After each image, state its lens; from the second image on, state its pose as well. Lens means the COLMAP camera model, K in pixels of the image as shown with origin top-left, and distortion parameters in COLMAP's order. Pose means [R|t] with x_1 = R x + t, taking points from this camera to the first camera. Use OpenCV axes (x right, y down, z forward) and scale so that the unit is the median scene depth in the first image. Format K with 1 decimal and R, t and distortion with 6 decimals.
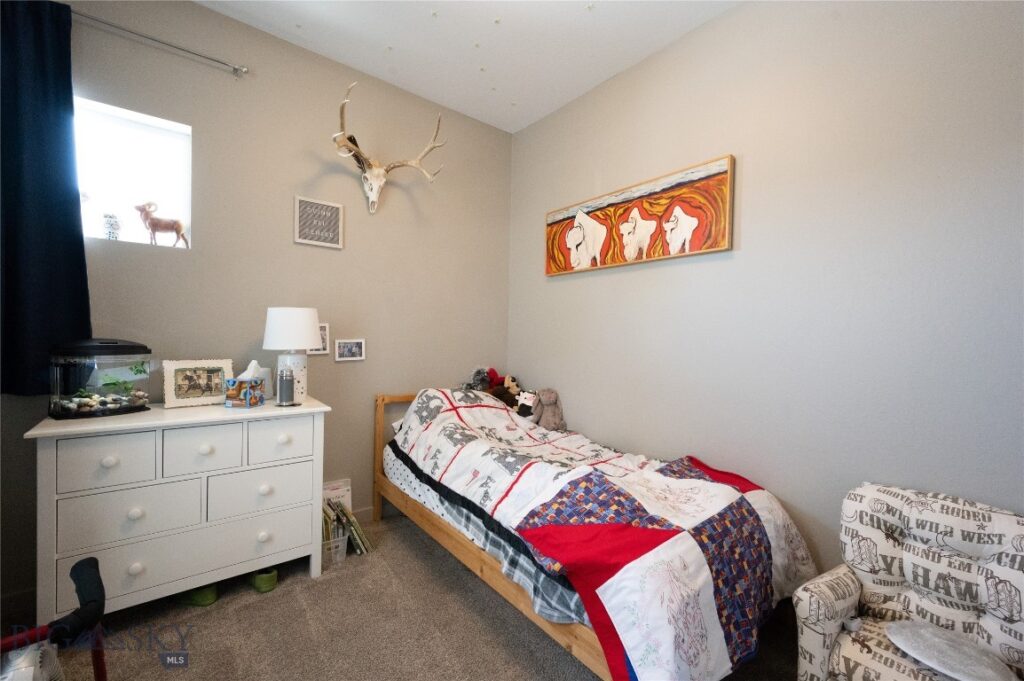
lens RADIAL K [[423.6, 0, 513.3], [0, 423.6, 340.3], [0, 0, 1]] dist [0.001230, -0.001889]
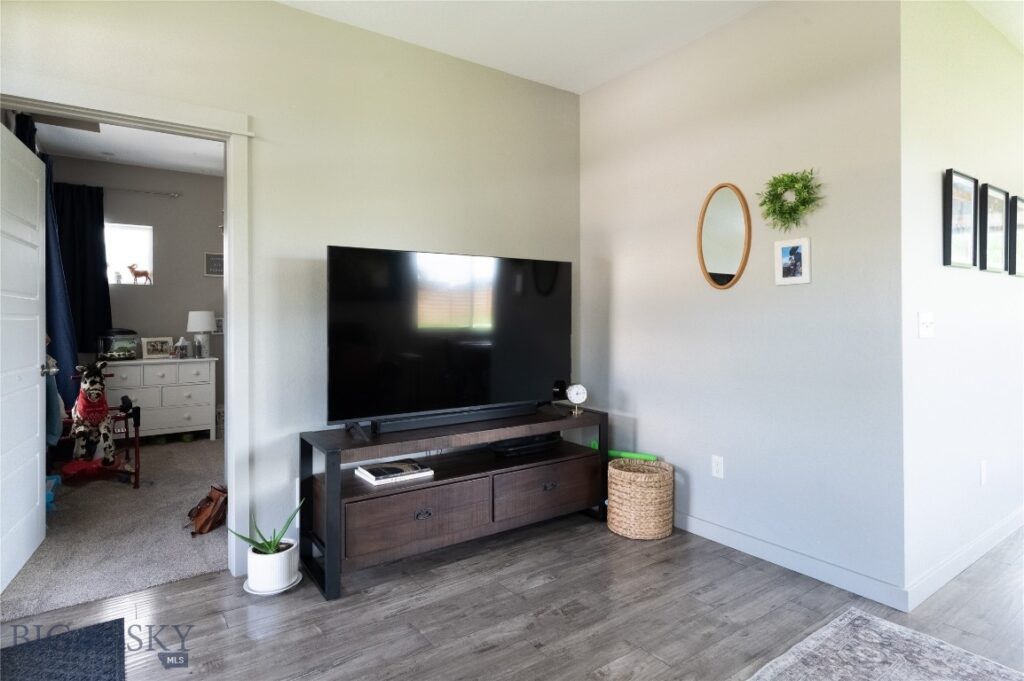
lens RADIAL K [[549.1, 0, 506.8], [0, 549.1, 311.9], [0, 0, 1]] dist [0.004811, 0.001376]
pose [[0.997518, -0.026821, -0.065097, 1.210491], [0.025768, 0.999524, -0.016955, 0.011234], [0.065521, 0.015236, 0.997735, -1.670189]]
